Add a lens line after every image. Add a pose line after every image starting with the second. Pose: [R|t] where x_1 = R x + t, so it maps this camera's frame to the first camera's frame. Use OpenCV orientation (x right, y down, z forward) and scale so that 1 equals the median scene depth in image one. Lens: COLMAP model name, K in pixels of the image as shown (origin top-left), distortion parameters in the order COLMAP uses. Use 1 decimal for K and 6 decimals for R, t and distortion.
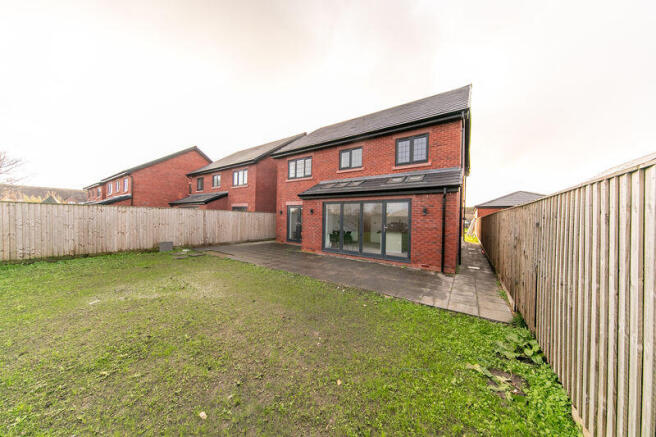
lens RADIAL K [[203.8, 0, 328.0], [0, 203.8, 218.5], [0, 0, 1]] dist [0.001473, 0.000100]
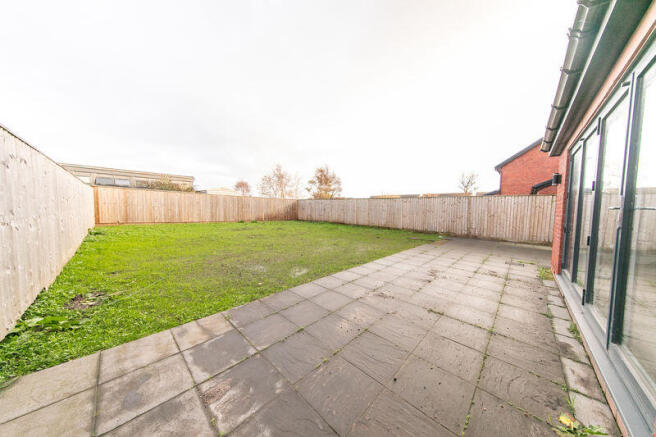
lens RADIAL K [[203.8, 0, 328.0], [0, 203.8, 218.5], [0, 0, 1]] dist [0.001473, 0.000100]
pose [[-0.179060, 0.024402, -0.983536, 0.364362], [-0.026018, 0.999225, 0.029528, 0.041030], [0.983494, 0.030877, -0.178286, 0.525887]]
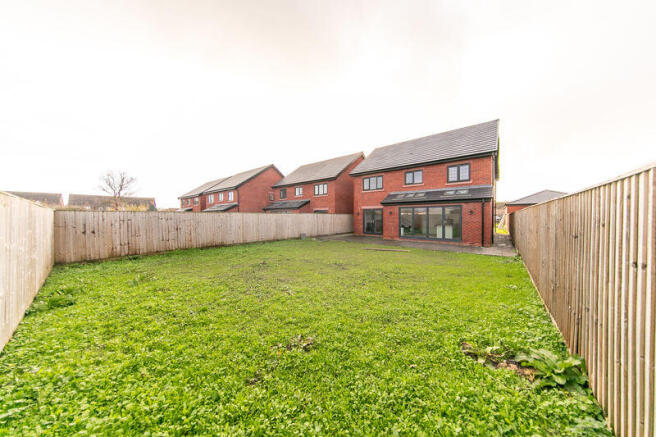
lens RADIAL K [[203.8, 0, 328.0], [0, 203.8, 218.5], [0, 0, 1]] dist [0.001473, 0.000100]
pose [[0.994967, -0.022610, -0.097623, -0.354711], [0.023215, 0.999718, 0.005067, -0.011031], [0.097481, -0.007308, 0.995211, -0.531422]]
